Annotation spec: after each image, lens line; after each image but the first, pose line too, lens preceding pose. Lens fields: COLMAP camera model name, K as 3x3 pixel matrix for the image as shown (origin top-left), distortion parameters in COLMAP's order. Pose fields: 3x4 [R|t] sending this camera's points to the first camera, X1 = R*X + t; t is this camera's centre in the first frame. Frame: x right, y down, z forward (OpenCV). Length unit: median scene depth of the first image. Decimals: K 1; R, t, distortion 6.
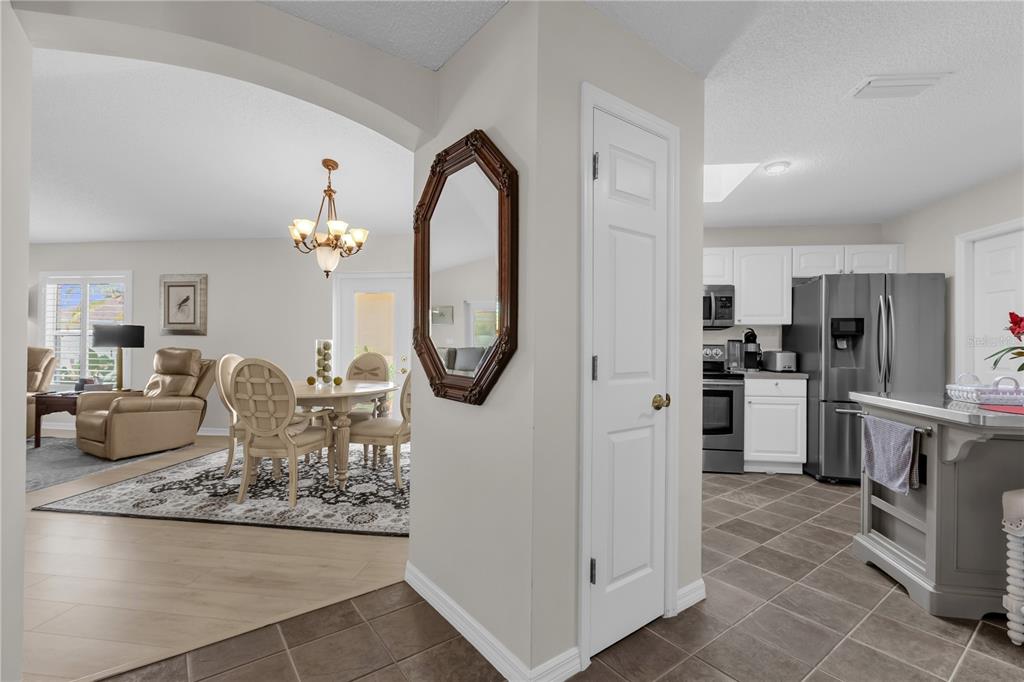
lens RADIAL K [[462.5, 0, 507.2], [0, 462.5, 336.5], [0, 0, 1]] dist [-0.003702, 0.000934]
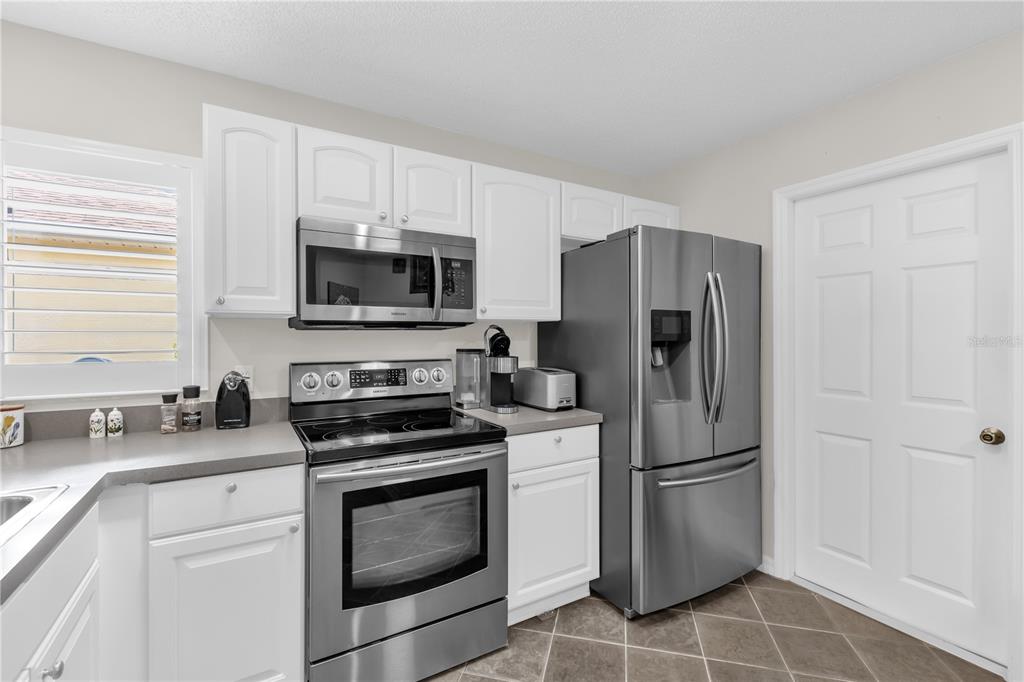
lens RADIAL K [[462.5, 0, 511.7], [0, 462.5, 340.8], [0, 0, 1]] dist [-0.003702, 0.000934]
pose [[0.778983, -0.018112, 0.626783, 0.247915], [0.001576, 0.999636, 0.026927, -0.018607], [-0.627043, -0.019988, 0.778728, 0.684307]]
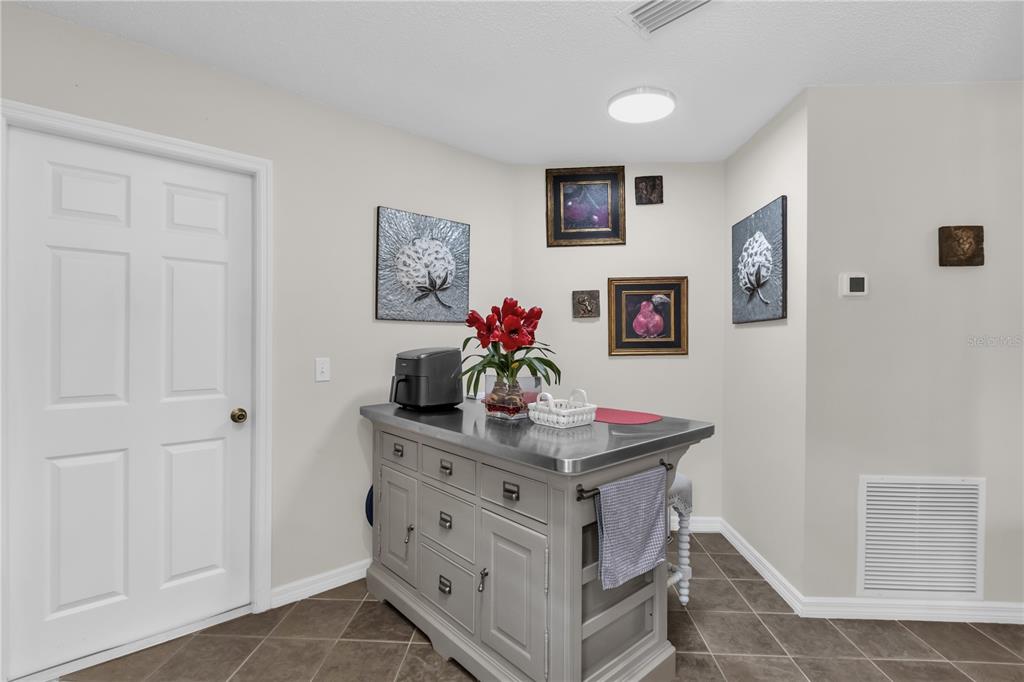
lens RADIAL K [[499.9, 0, 515.8], [0, 499.9, 333.0], [0, 0, 1]] dist [-0.000539, -0.000637]
pose [[-0.782331, -0.022531, 0.622456, 0.296794], [-0.030801, 0.999522, -0.002533, -0.014831], [-0.622101, -0.021154, -0.782651, 1.007819]]
